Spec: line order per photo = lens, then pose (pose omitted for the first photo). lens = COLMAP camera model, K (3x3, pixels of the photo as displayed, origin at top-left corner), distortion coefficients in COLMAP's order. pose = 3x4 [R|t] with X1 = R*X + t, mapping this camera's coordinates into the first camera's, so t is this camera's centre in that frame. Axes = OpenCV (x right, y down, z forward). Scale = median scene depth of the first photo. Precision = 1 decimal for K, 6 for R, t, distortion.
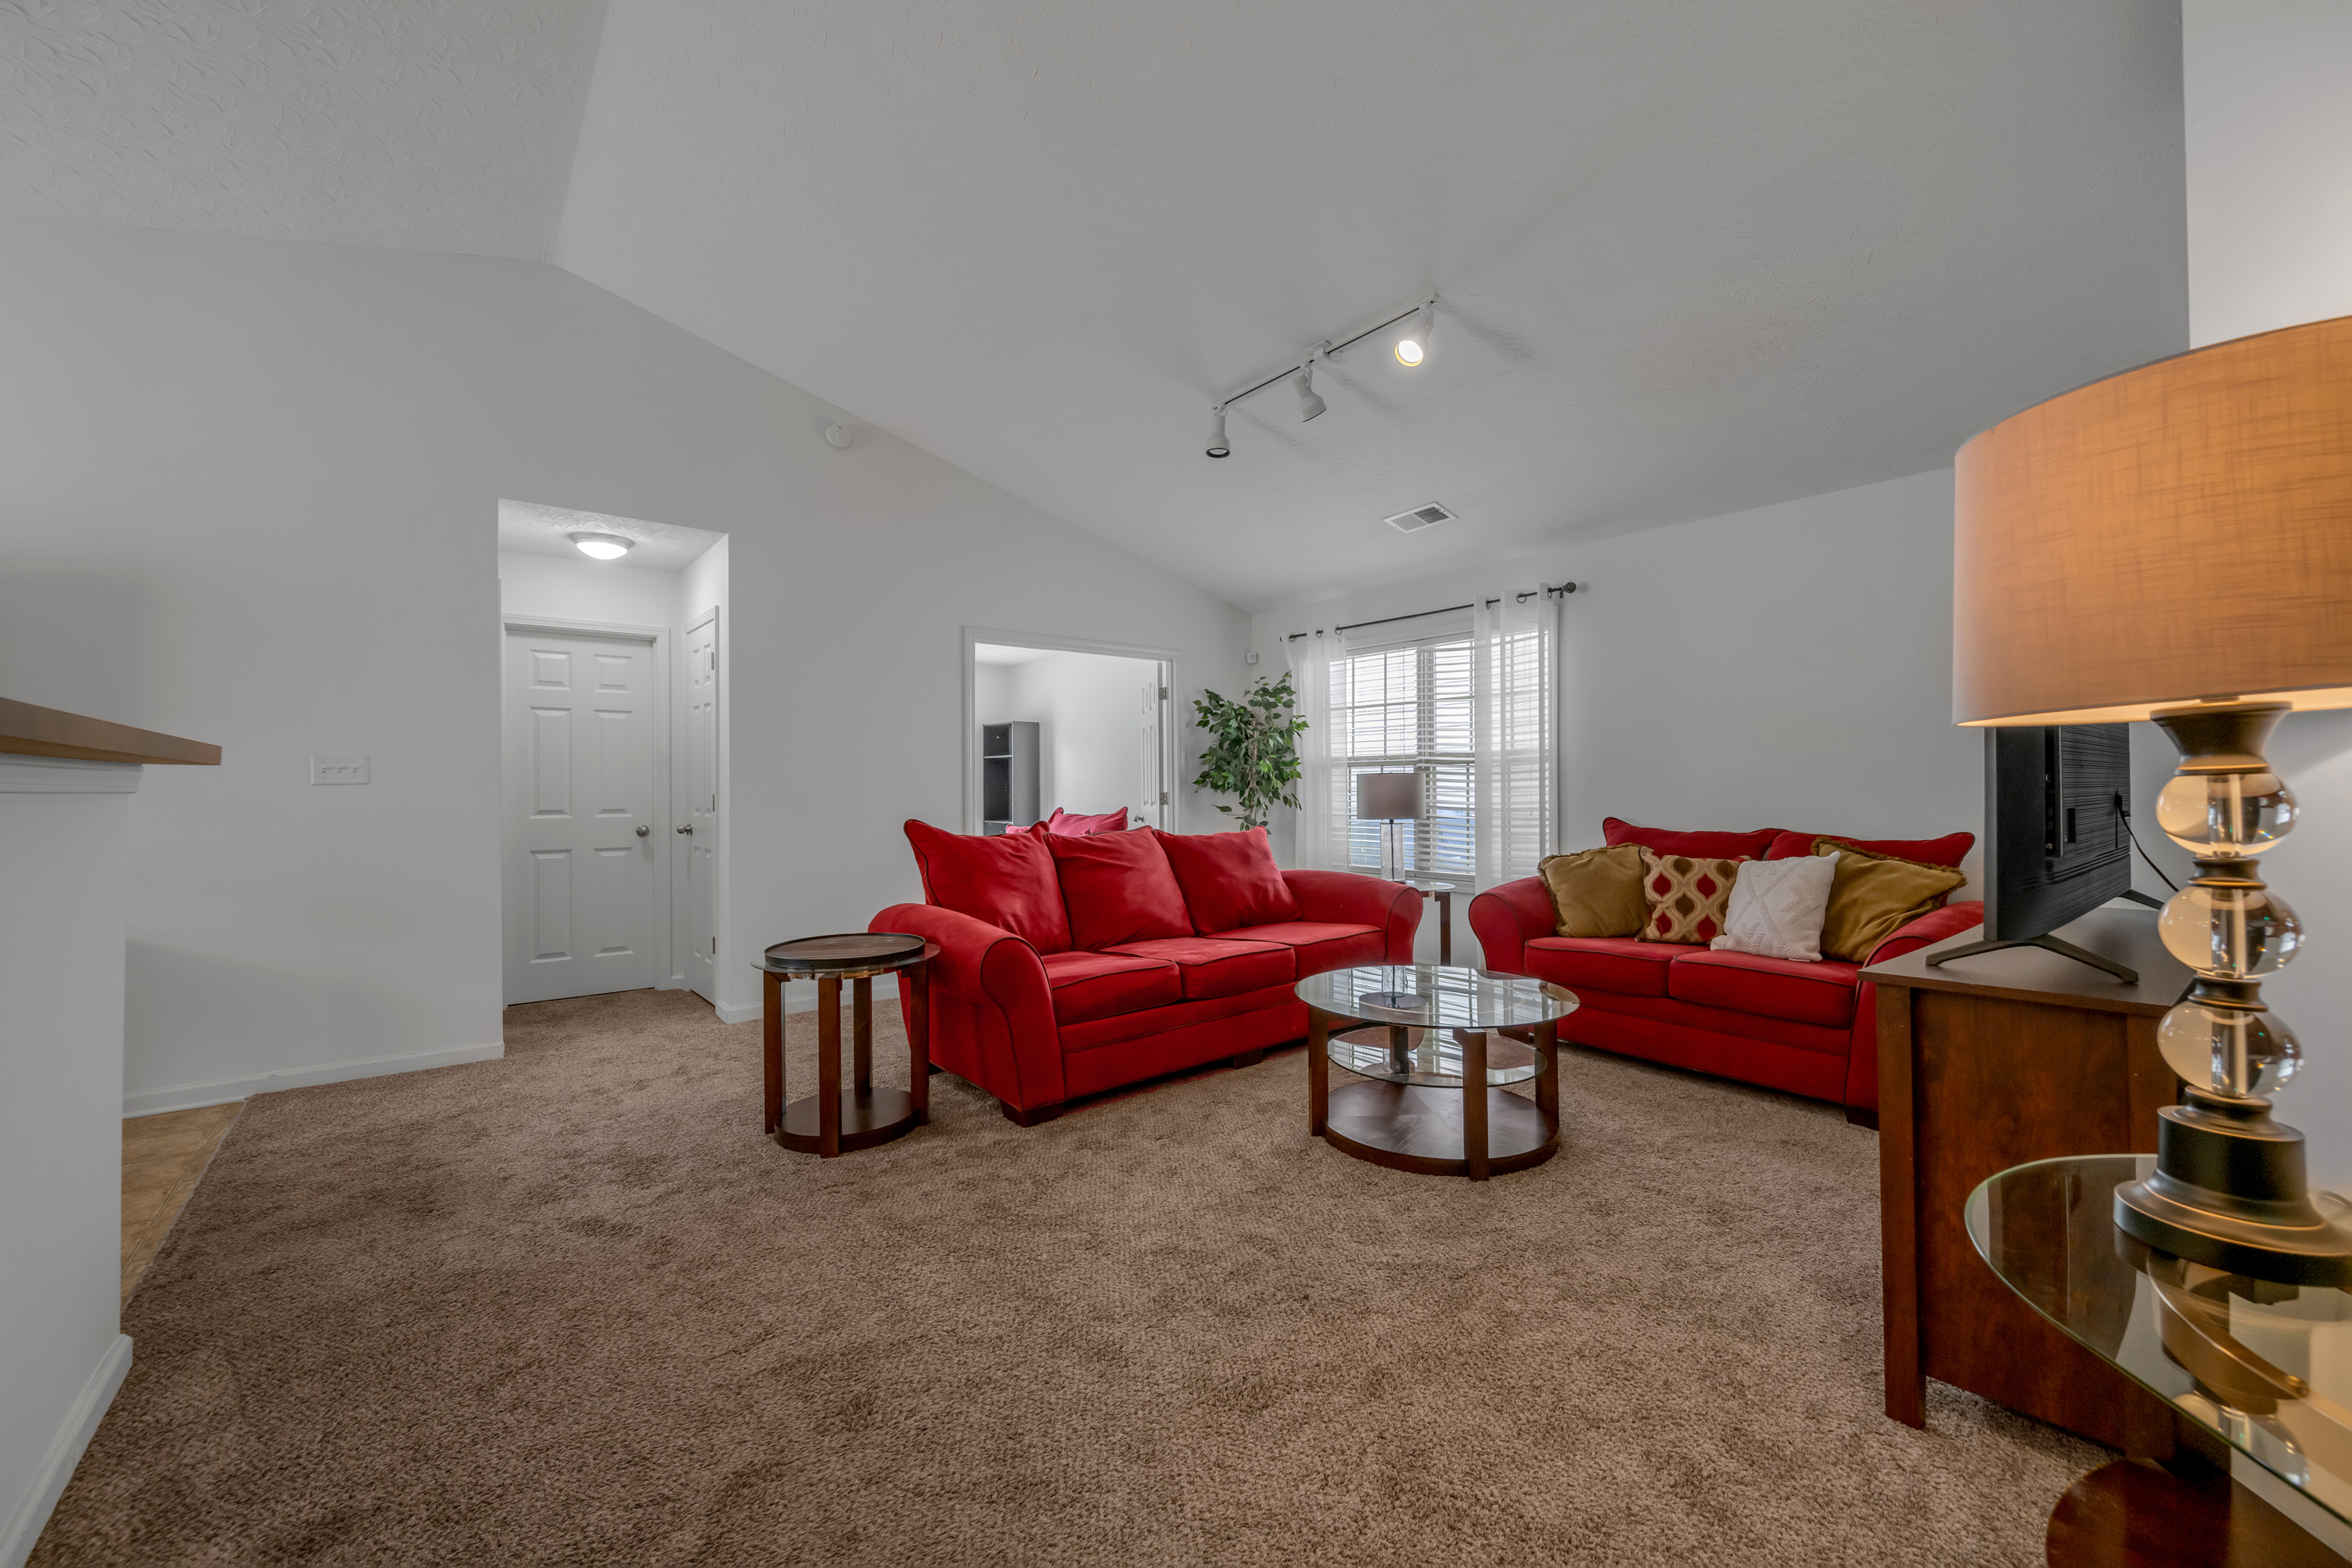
lens RADIAL K [[923.8, 0, 1173.3], [0, 923.8, 793.2], [0, 0, 1]] dist [-0.011824, -0.000115]
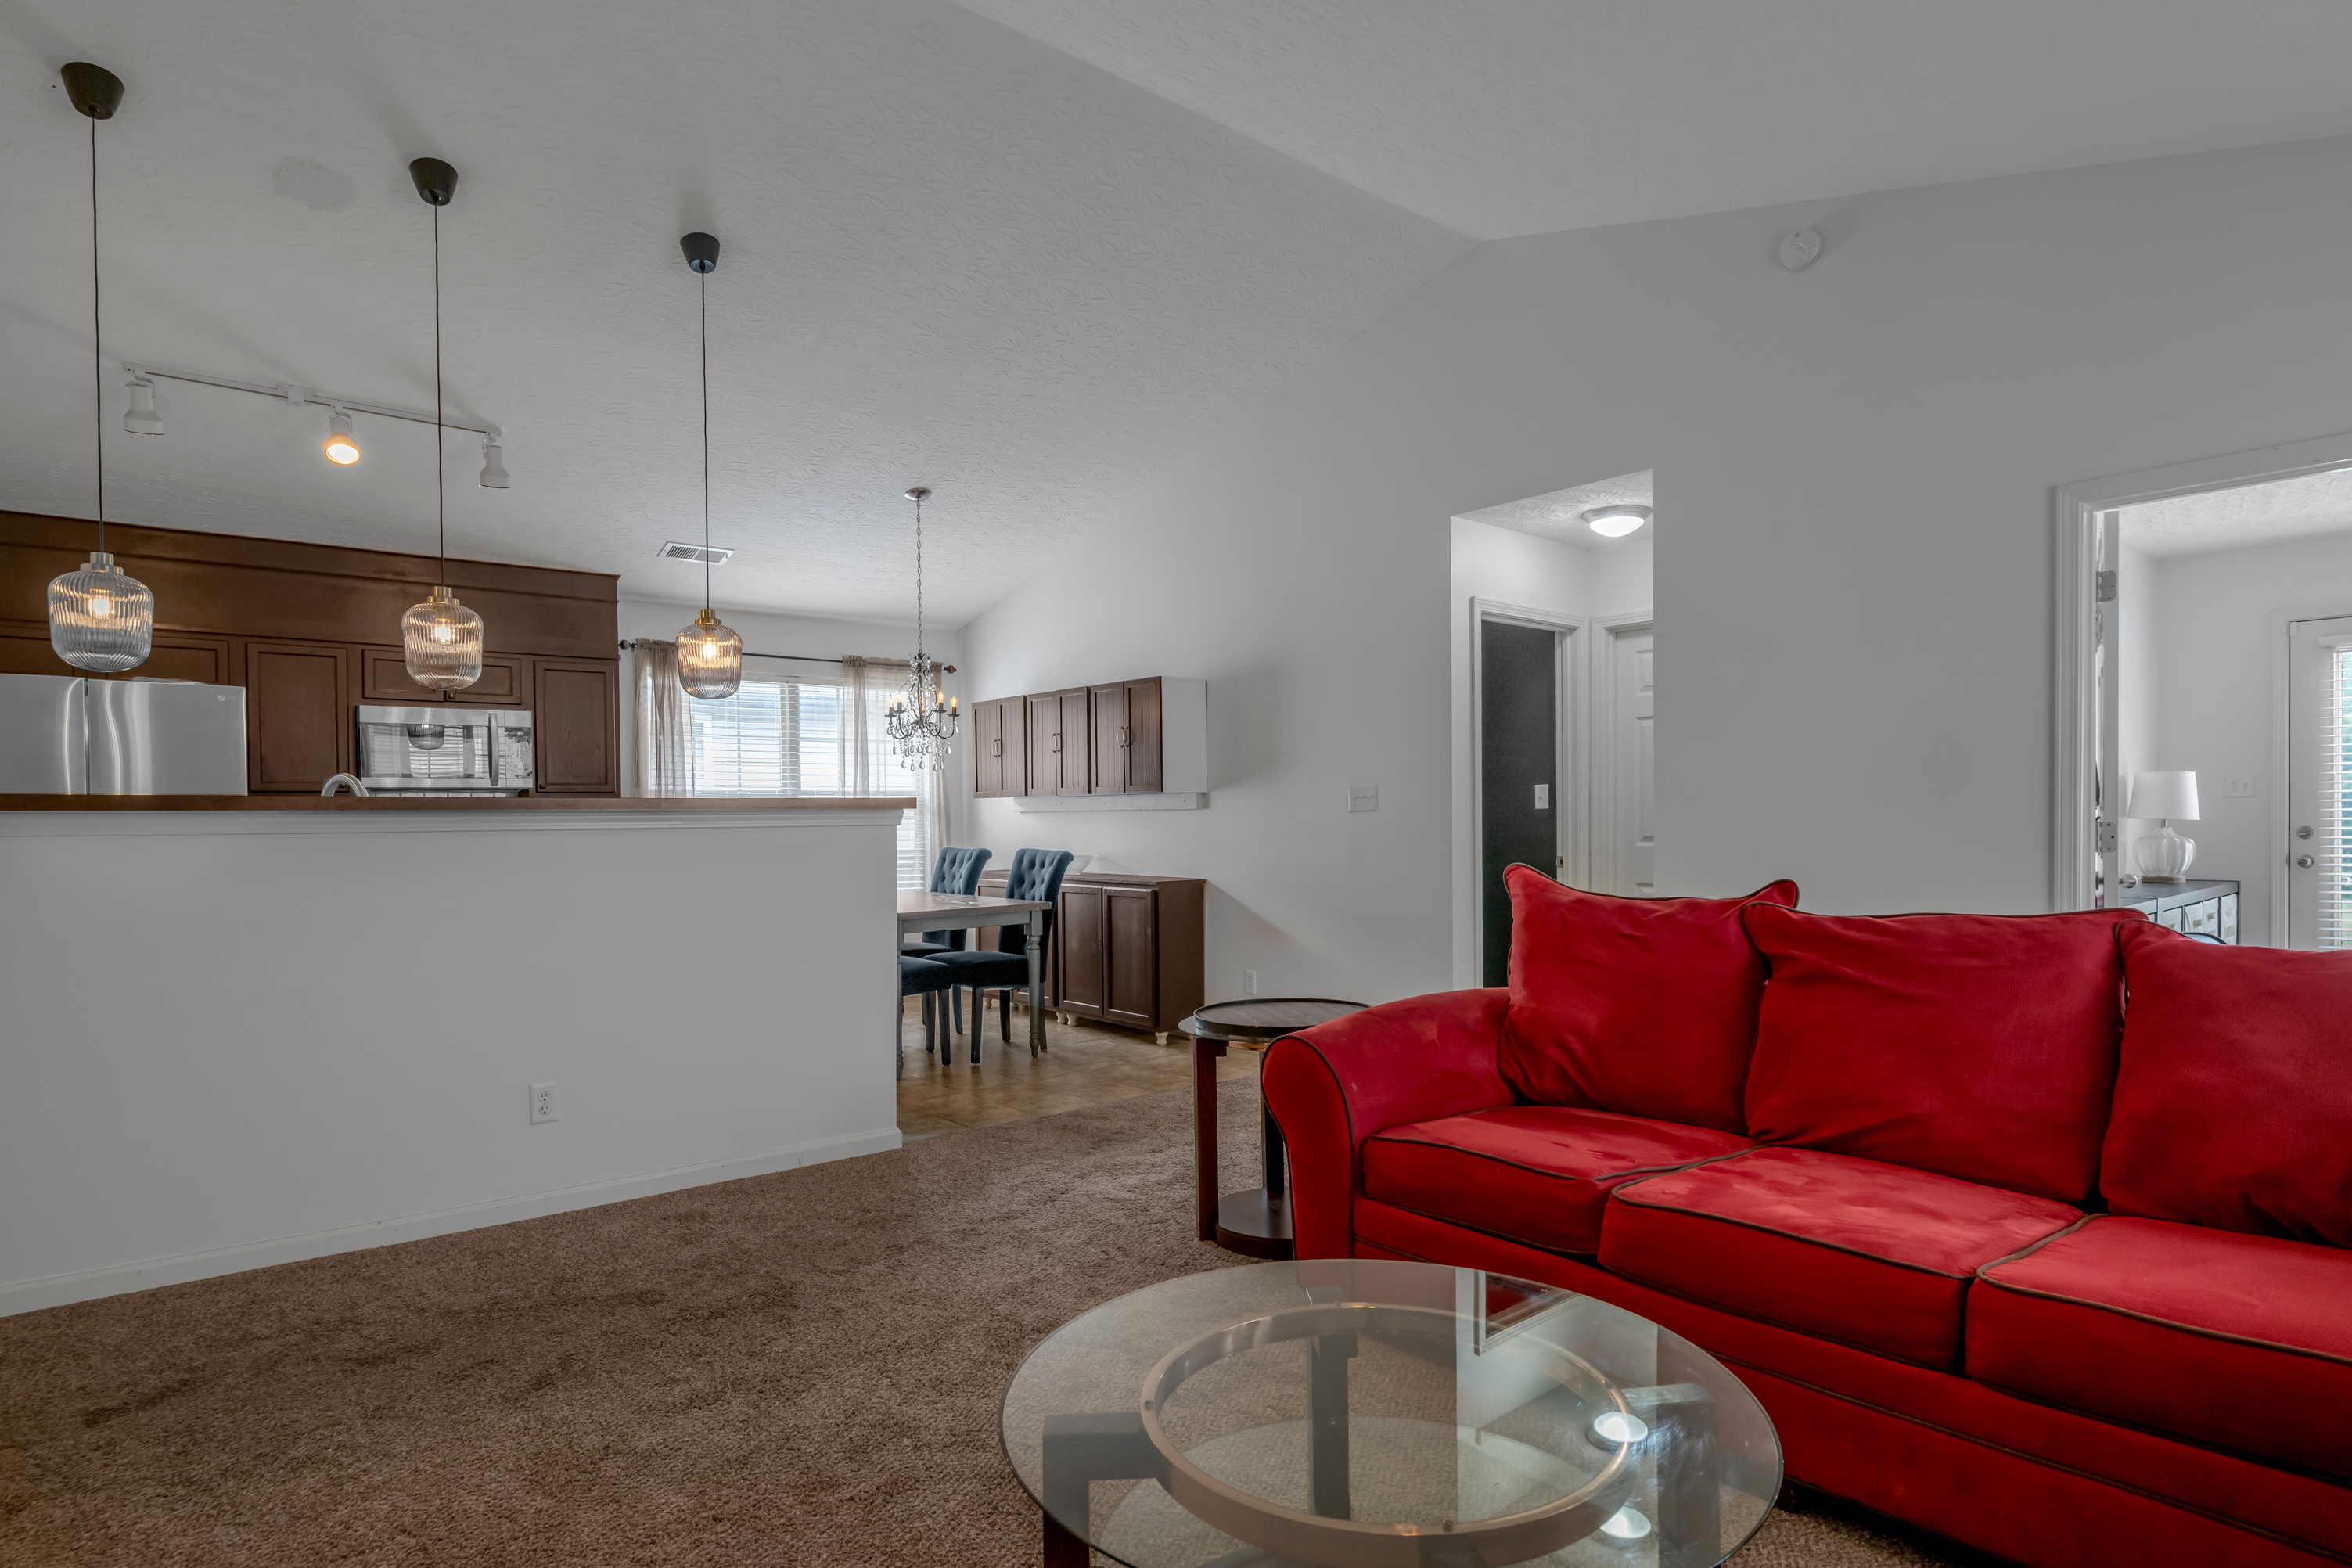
lens RADIAL K [[1241.9, 0, 1191.8], [0, 1241.9, 837.9], [0, 0, 1]] dist [-0.000783, -0.005127]
pose [[0.020992, 0.024286, -0.999485, 0.500694], [0.005394, 0.999688, 0.024404, -0.011562], [0.999765, -0.005904, 0.020854, 0.597175]]
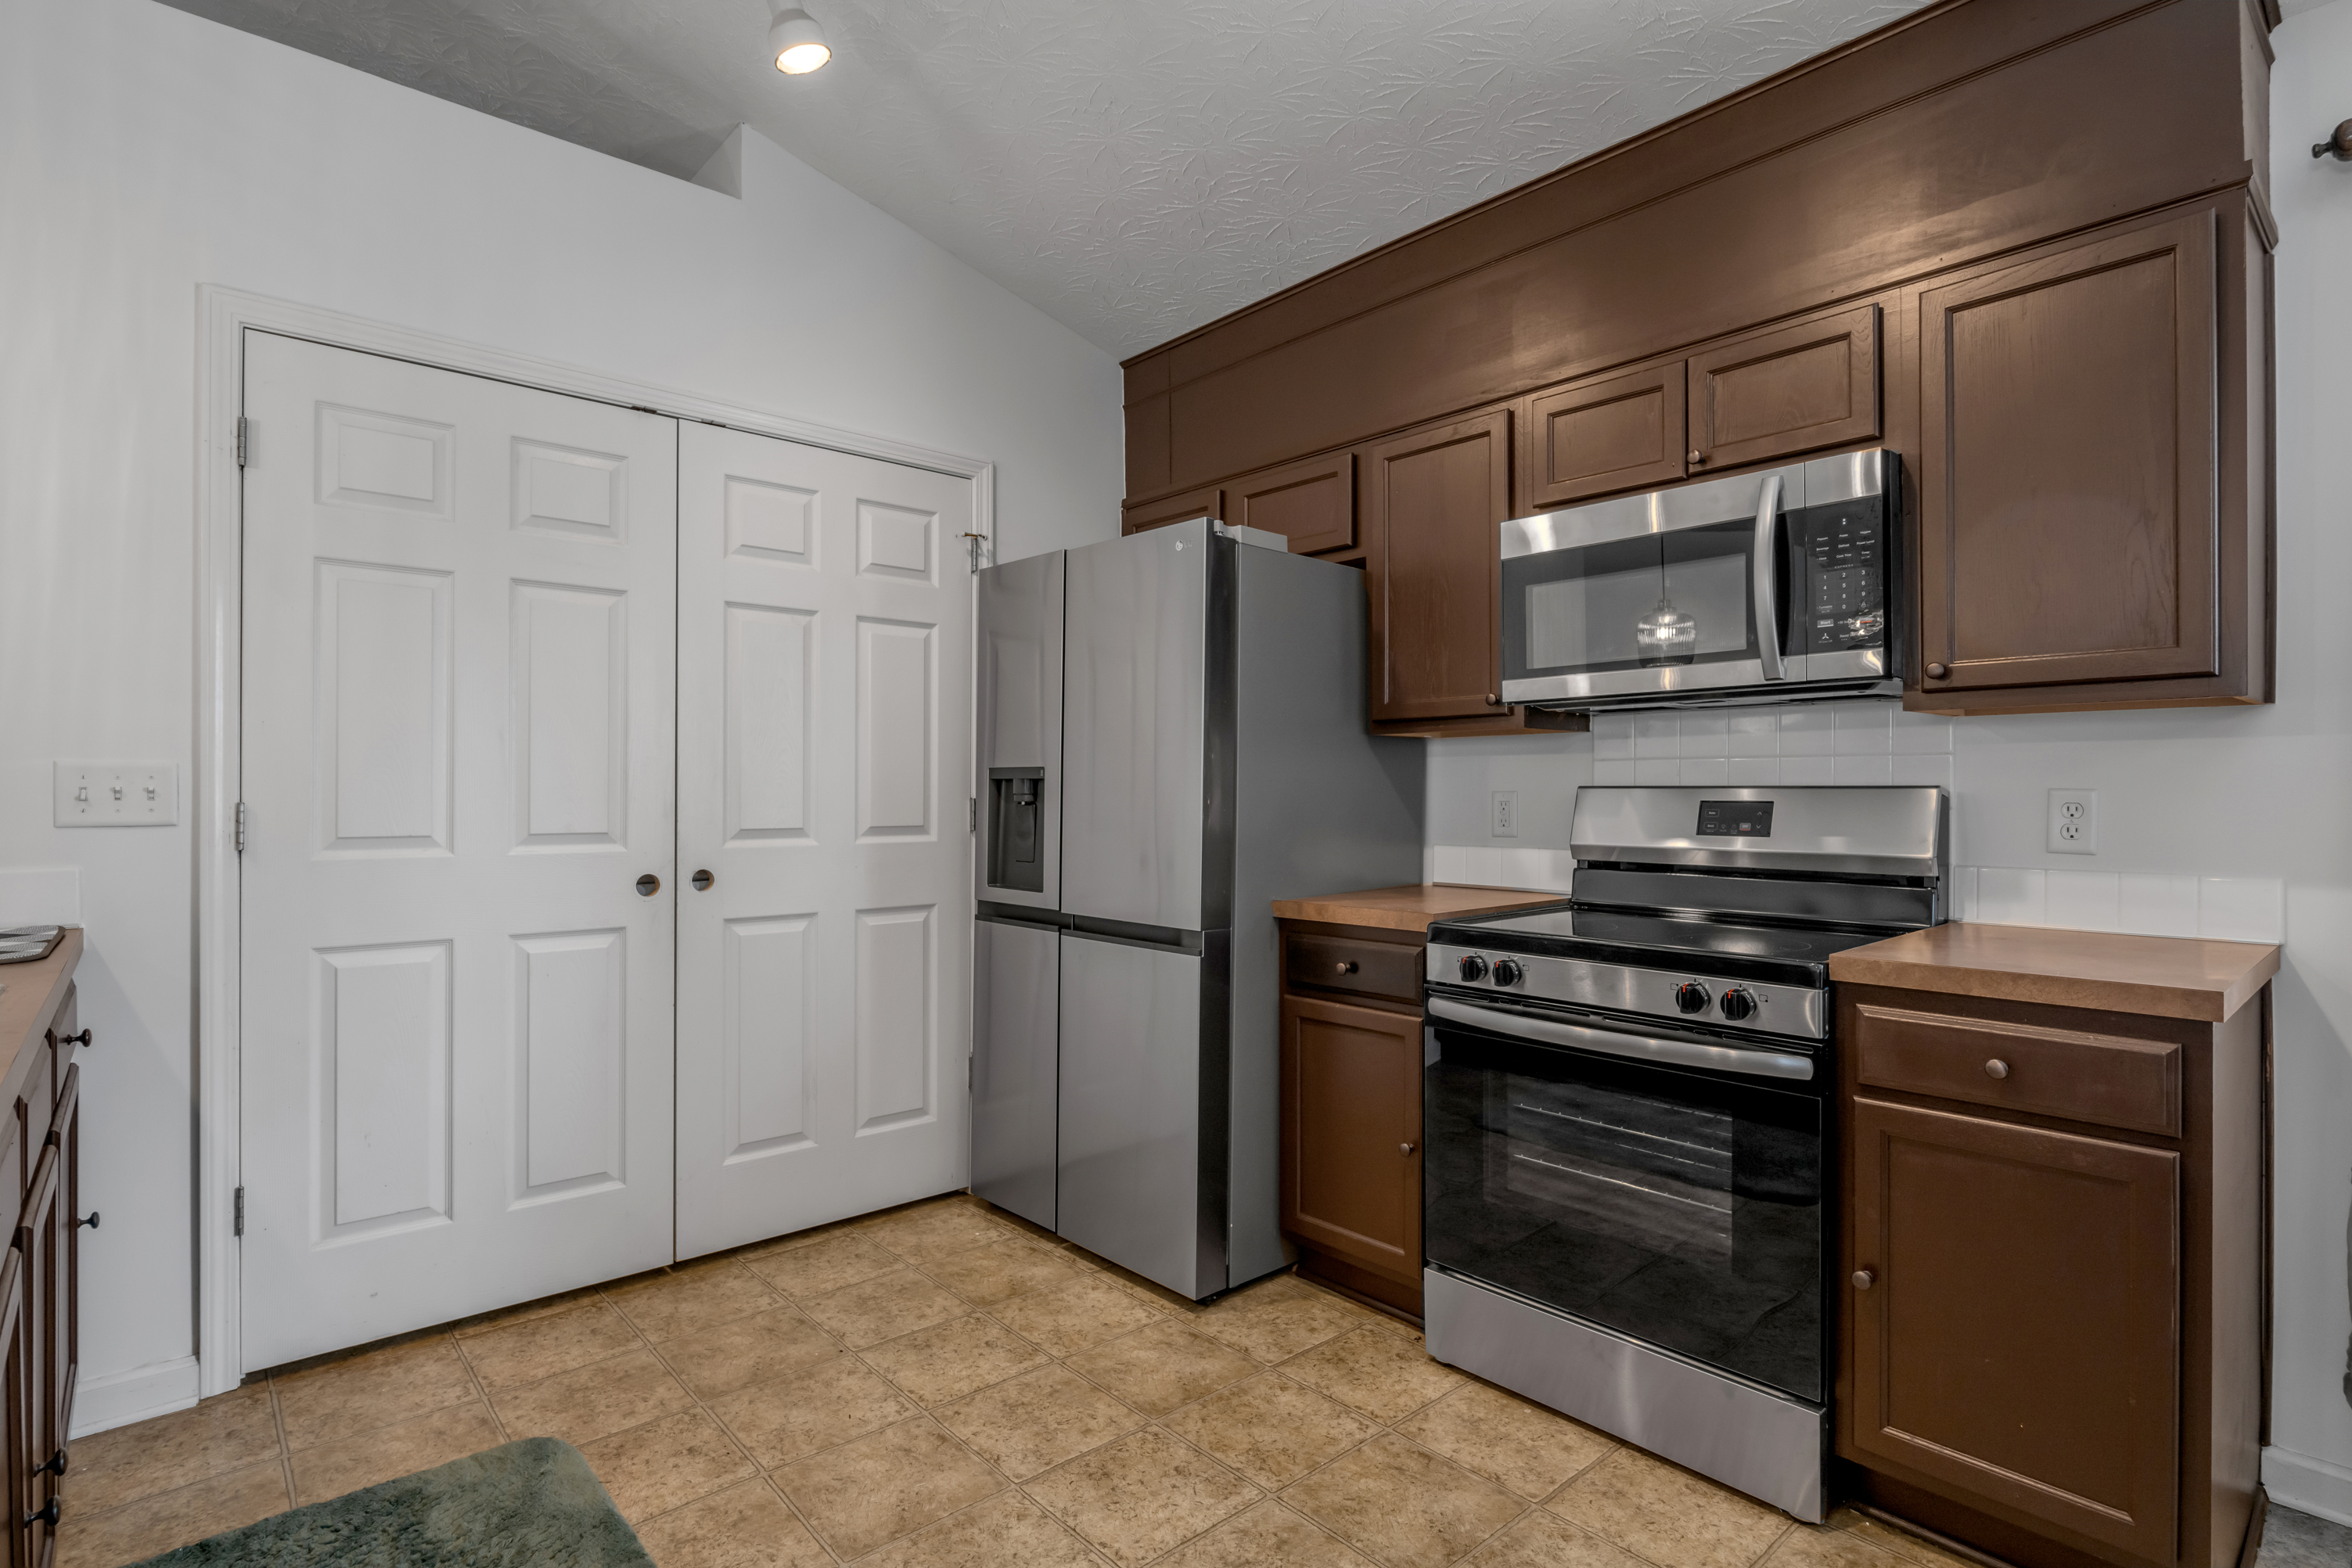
lens RADIAL K [[1178.1, 0, 1186.8], [0, 1178.1, 788.2], [0, 0, 1]] dist [0.002996, -0.003509]
pose [[-0.998853, 0.002359, -0.047818, -0.612510], [0.002269, 0.999996, 0.001933, 0.000708], [0.047822, 0.001822, -0.998854, 0.317068]]
